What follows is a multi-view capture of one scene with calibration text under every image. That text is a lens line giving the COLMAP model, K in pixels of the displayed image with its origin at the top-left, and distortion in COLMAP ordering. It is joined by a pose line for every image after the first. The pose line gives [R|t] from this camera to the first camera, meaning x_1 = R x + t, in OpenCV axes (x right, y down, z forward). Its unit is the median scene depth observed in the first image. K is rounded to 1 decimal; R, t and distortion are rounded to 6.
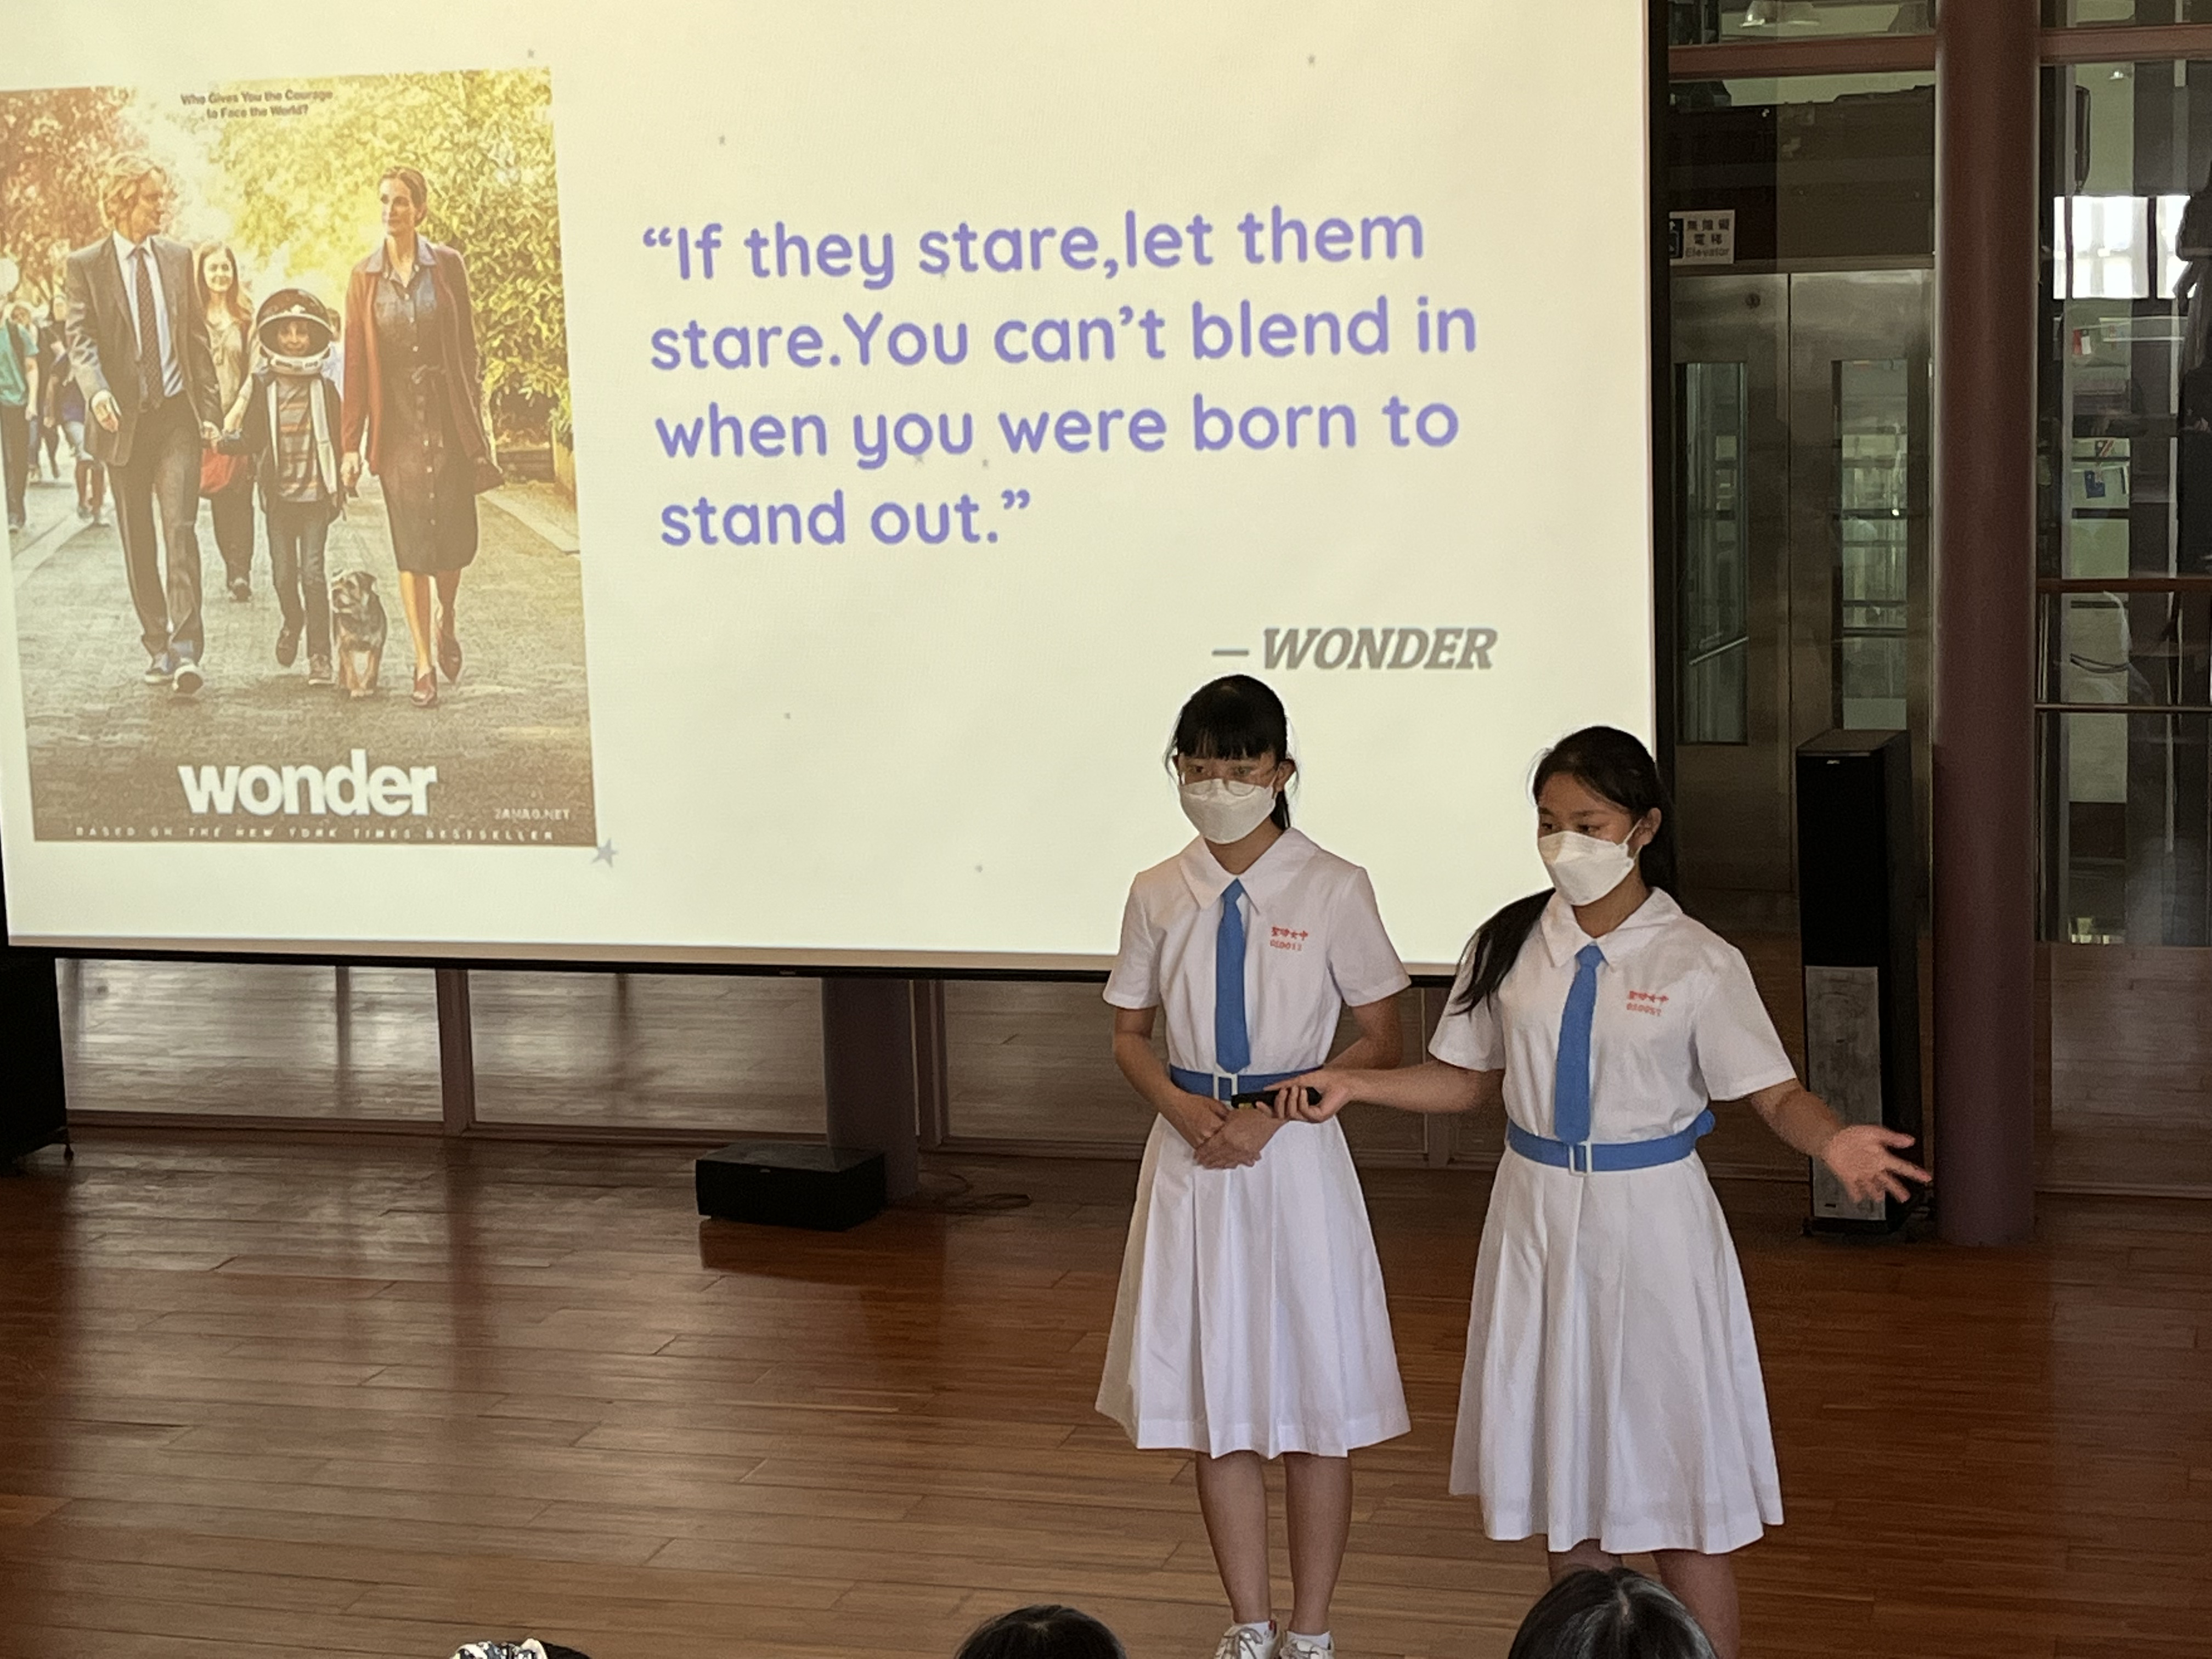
lens RADIAL K [[3768.5, 0, 1136.9], [0, 3768.5, 841.6], [0, 0, 1]] dist [0.207622, -0.926069]
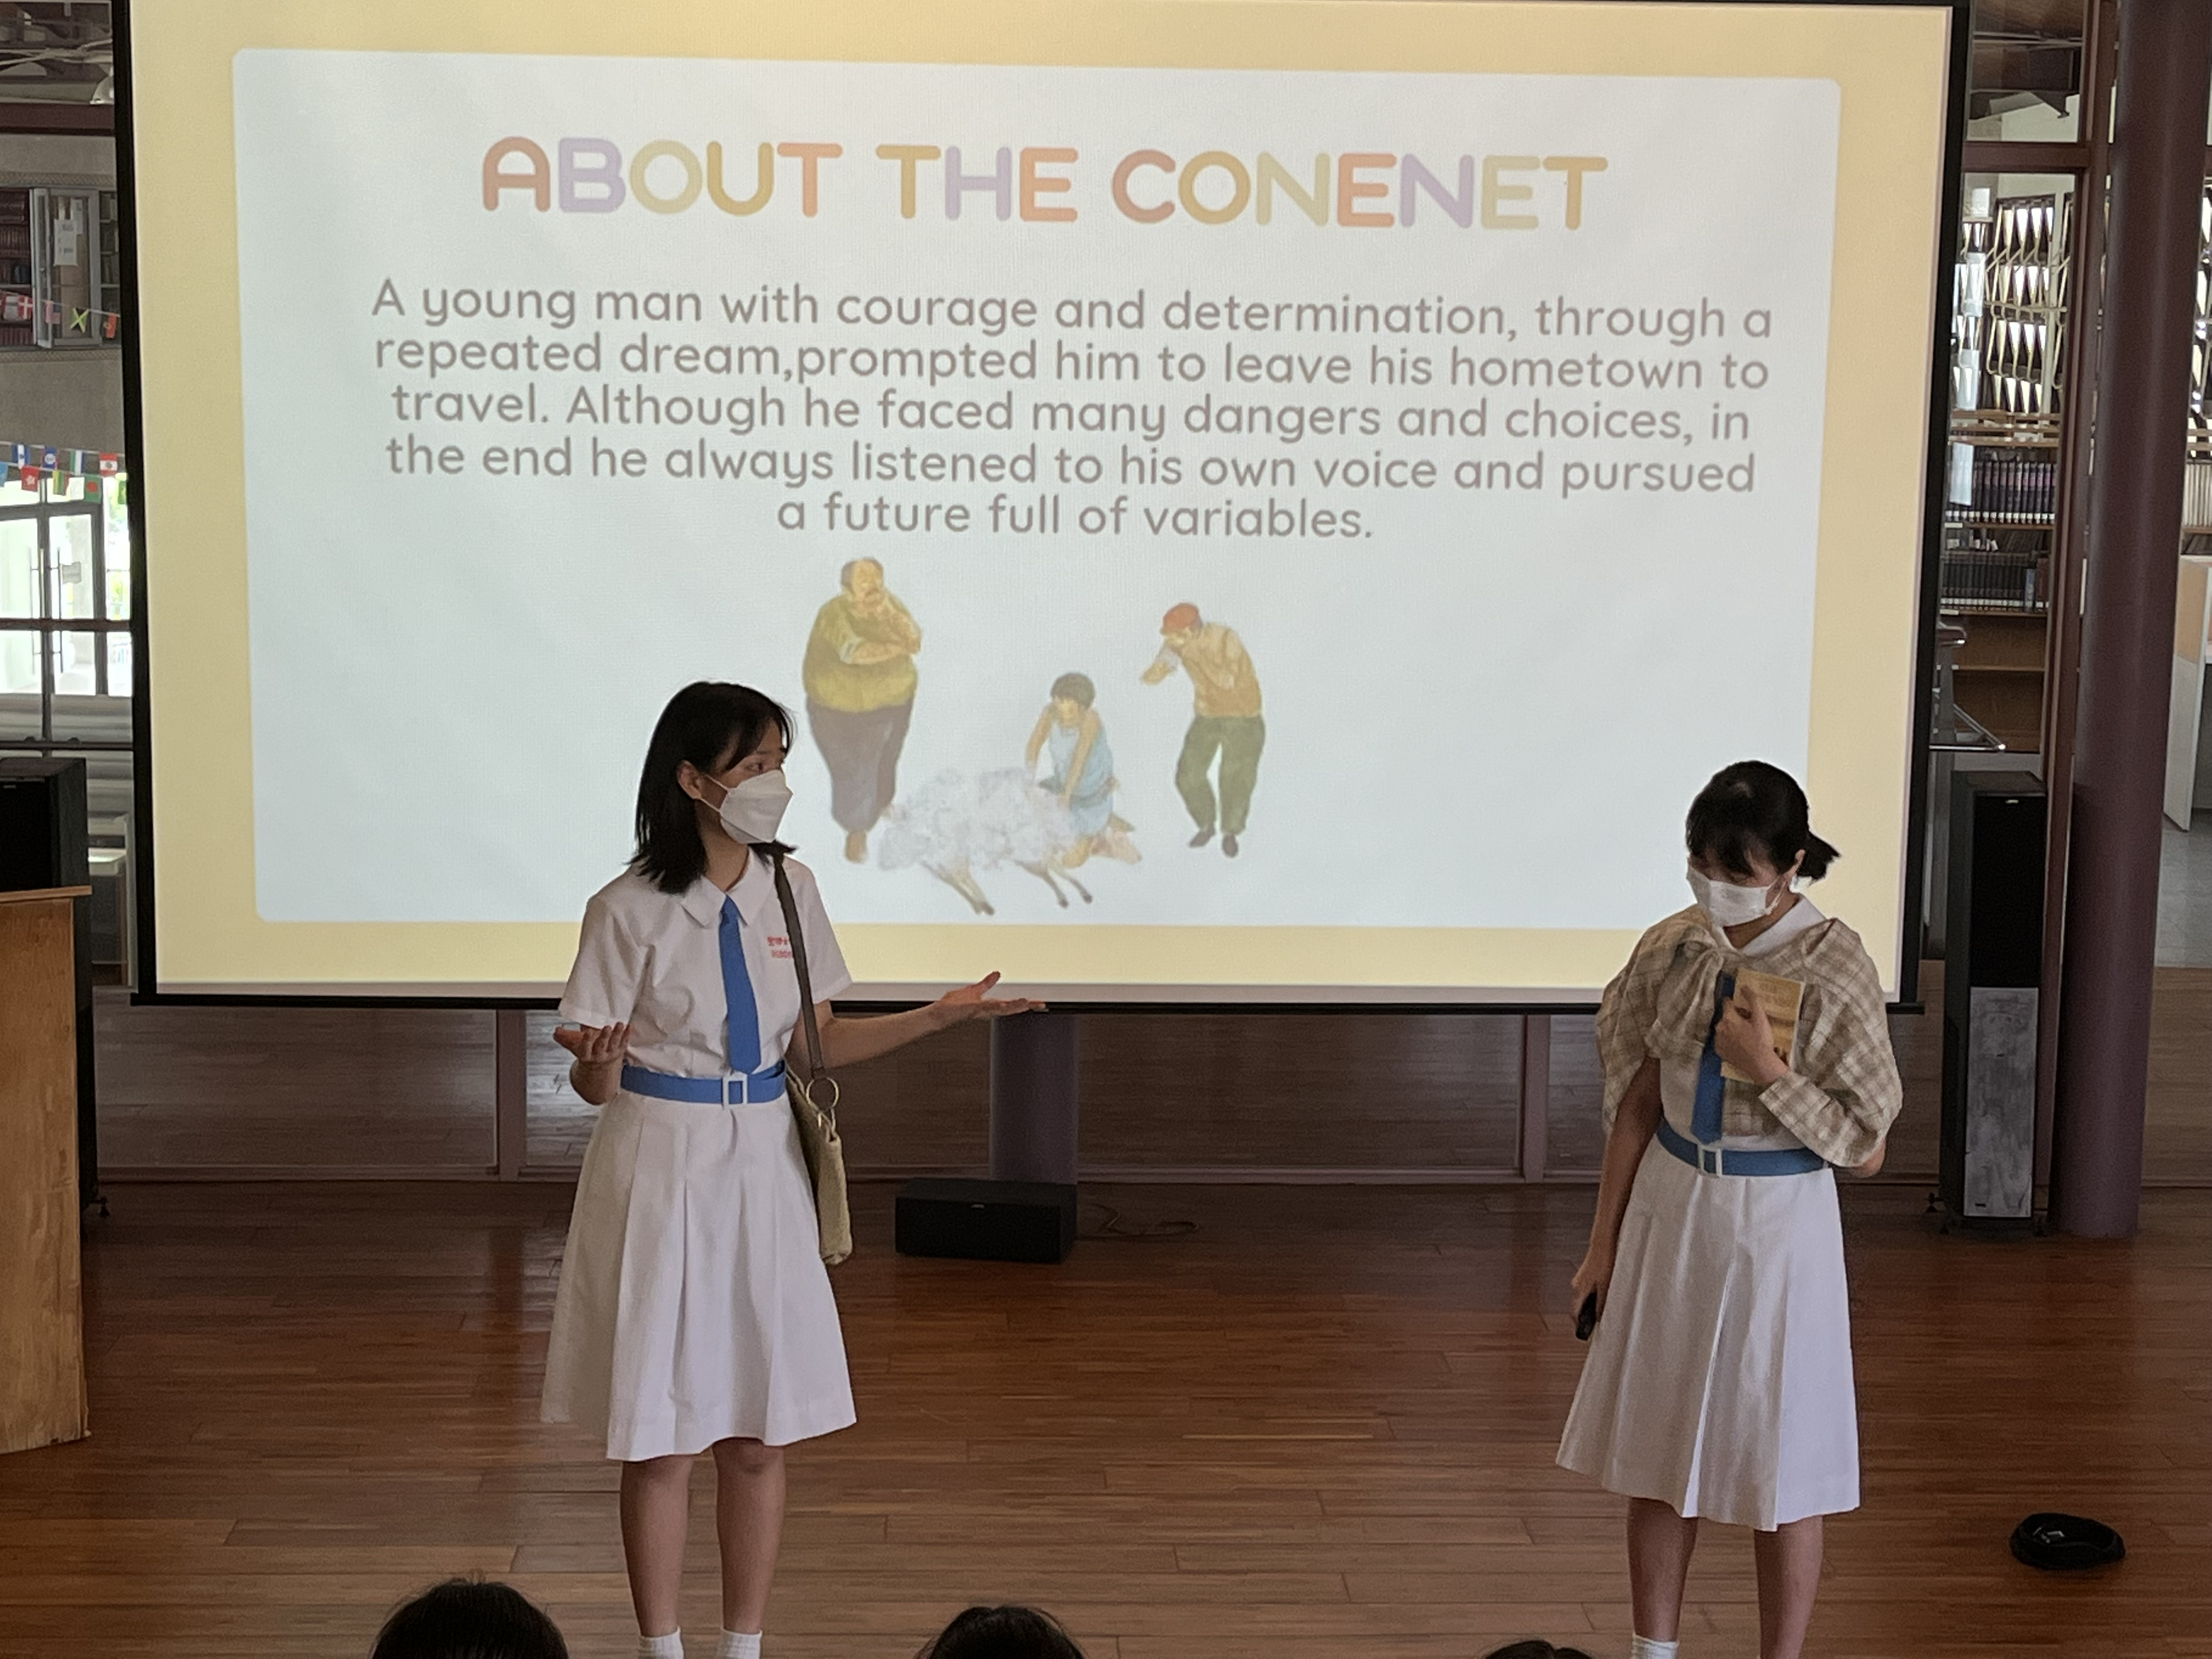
lens RADIAL K [[3691.7, 0, 1111.5], [0, 3691.7, 821.8], [0, 0, 1]] dist [0.179042, -0.705658]
pose [[0.946268, -0.001260, 0.323382, -0.370856], [0.003475, 0.999974, -0.006271, -0.008366], [-0.323366, 0.007057, 0.946248, 0.058026]]
